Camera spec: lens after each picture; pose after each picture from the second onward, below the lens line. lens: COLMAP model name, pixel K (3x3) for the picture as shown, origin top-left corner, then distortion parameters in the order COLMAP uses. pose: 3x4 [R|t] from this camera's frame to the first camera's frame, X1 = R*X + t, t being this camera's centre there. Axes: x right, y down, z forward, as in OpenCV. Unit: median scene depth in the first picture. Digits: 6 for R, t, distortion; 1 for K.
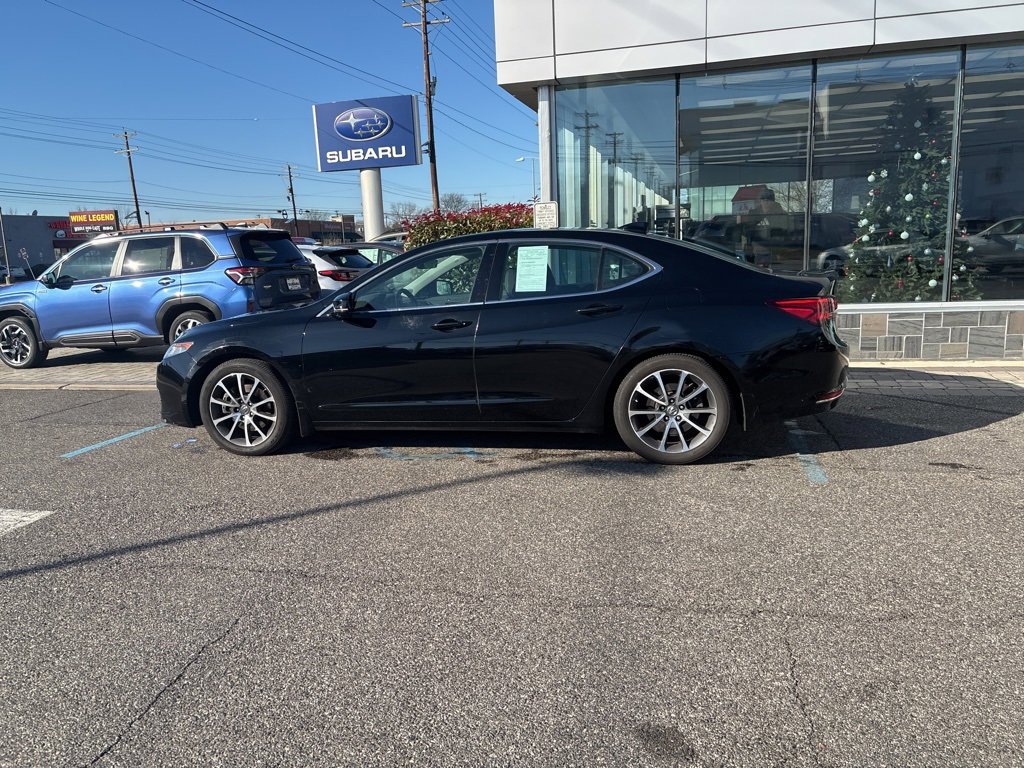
lens RADIAL K [[785.2, 0, 509.6], [0, 785.2, 389.3], [0, 0, 1]] dist [0.034097, -0.015990]
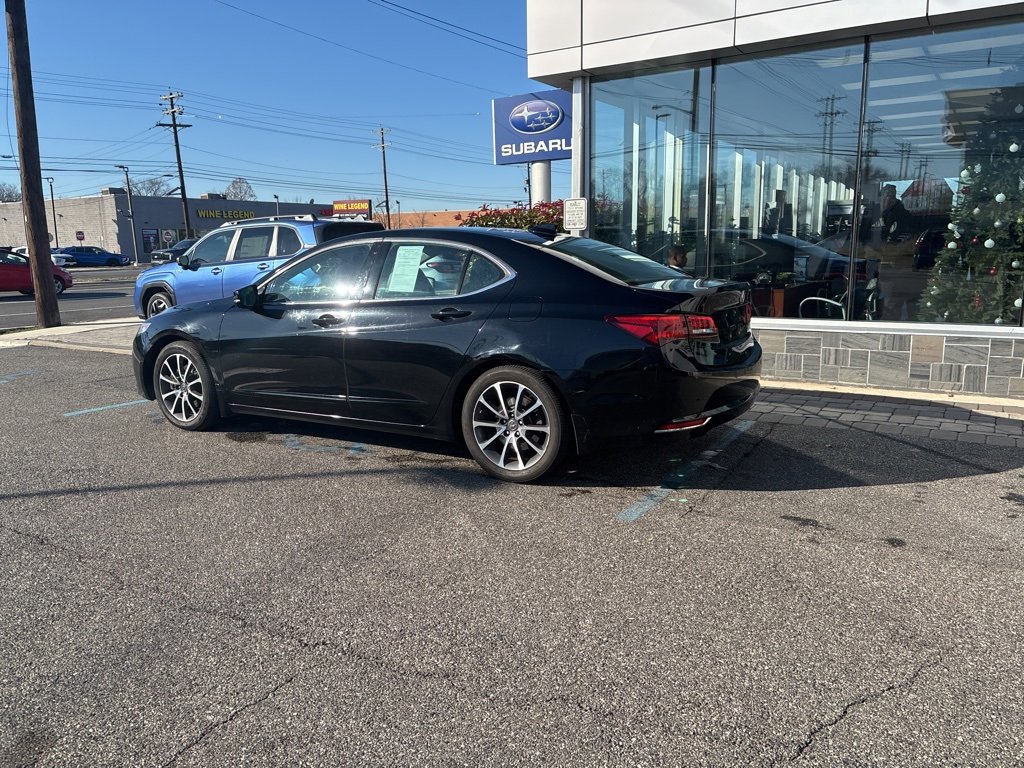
lens RADIAL K [[785.2, 0, 509.6], [0, 785.2, 389.3], [0, 0, 1]] dist [0.034097, -0.015990]
pose [[0.951421, 0.082301, -0.296690, 0.419899], [-0.078936, 0.996607, 0.023326, -0.033132], [0.297603, 0.001226, 0.954689, 0.087134]]
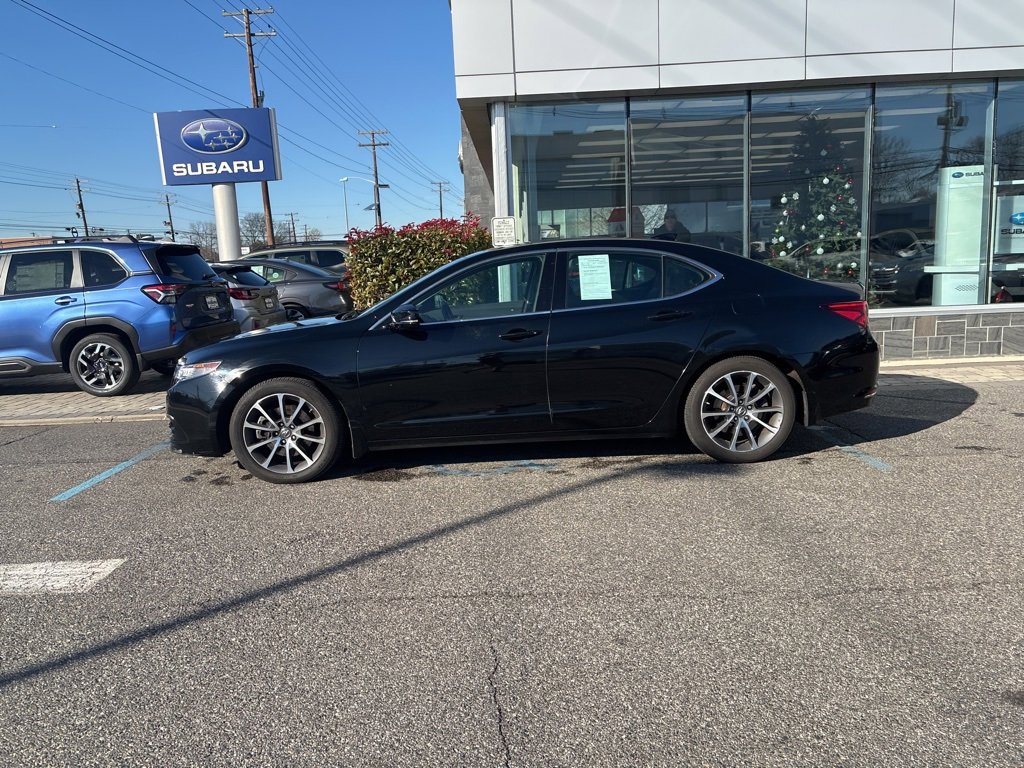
lens RADIAL K [[777.8, 0, 509.1], [0, 777.8, 391.3], [0, 0, 1]] dist [0.044965, -0.038305]
pose [[0.970764, -0.039017, 0.236844, -0.295968], [0.044612, 0.998837, -0.018307, 0.005310], [-0.235855, 0.028337, 0.971375, 0.054359]]
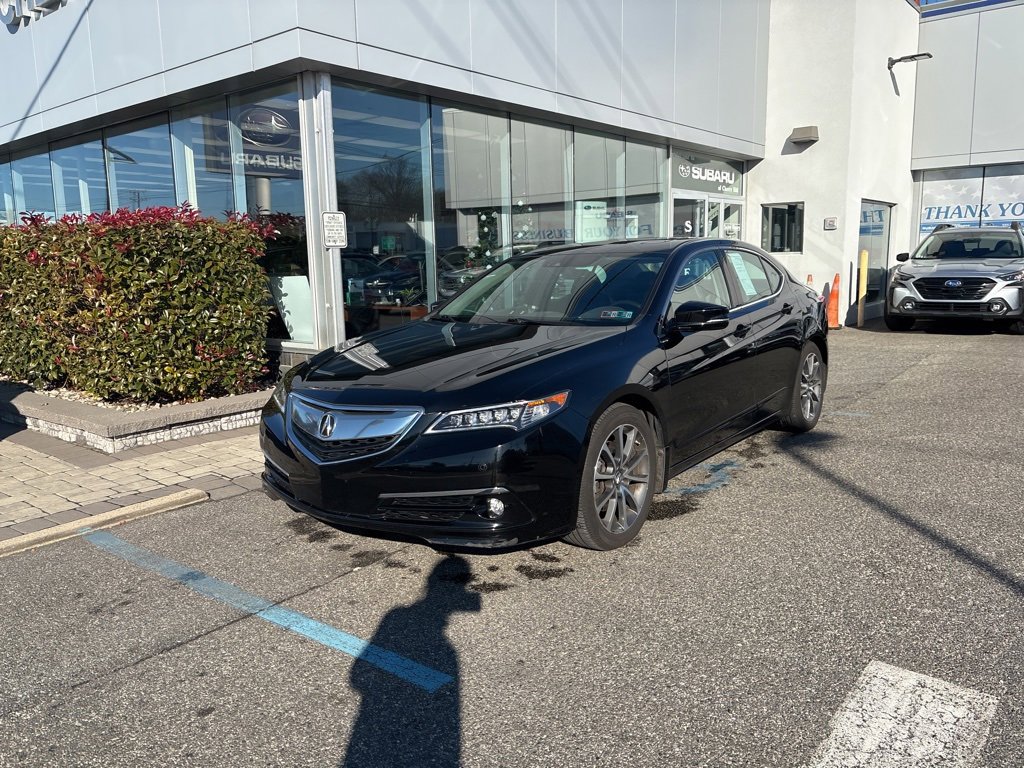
lens RADIAL K [[777.6, 0, 514.4], [0, 777.6, 373.8], [0, 0, 1]] dist [0.036399, -0.033695]
pose [[0.408540, -0.101634, 0.907064, -0.973289], [0.171477, 0.984632, 0.033093, -0.100875], [-0.896488, 0.142021, 0.419690, 0.784017]]
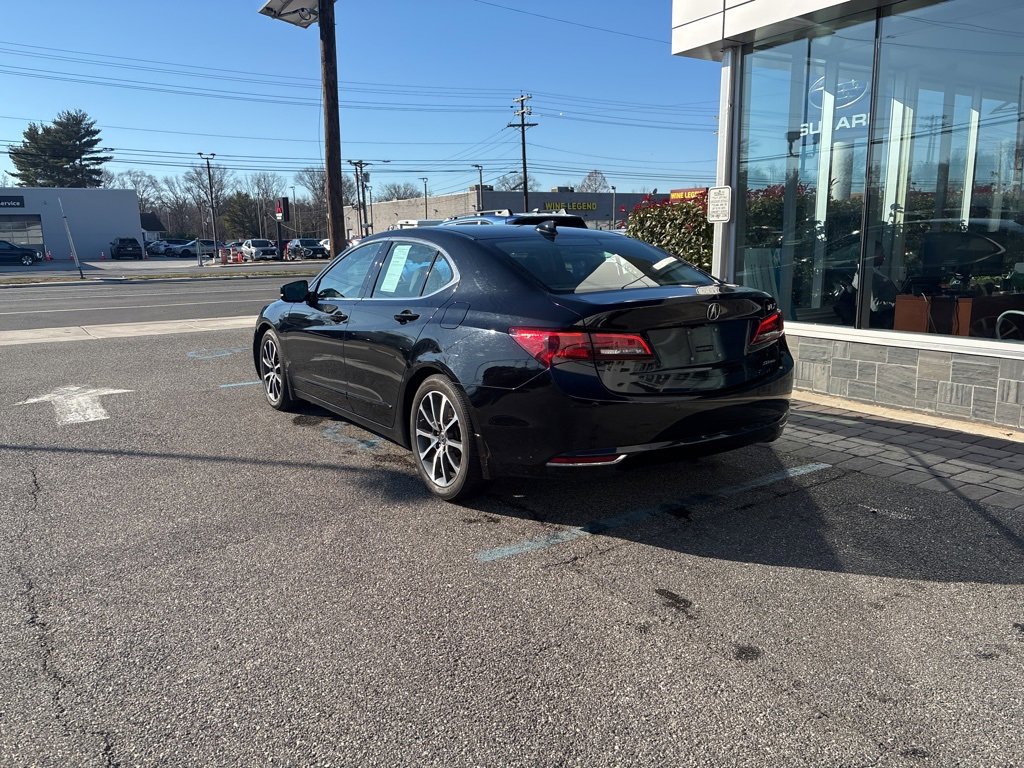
lens RADIAL K [[783.3, 0, 496.7], [0, 783.3, 385.2], [0, 0, 1]] dist [0.050756, -0.053804]
pose [[0.719297, 0.156554, -0.676833, 0.735071], [-0.138004, 0.987060, 0.081649, -0.098404], [0.680858, 0.034676, 0.731595, 0.344906]]
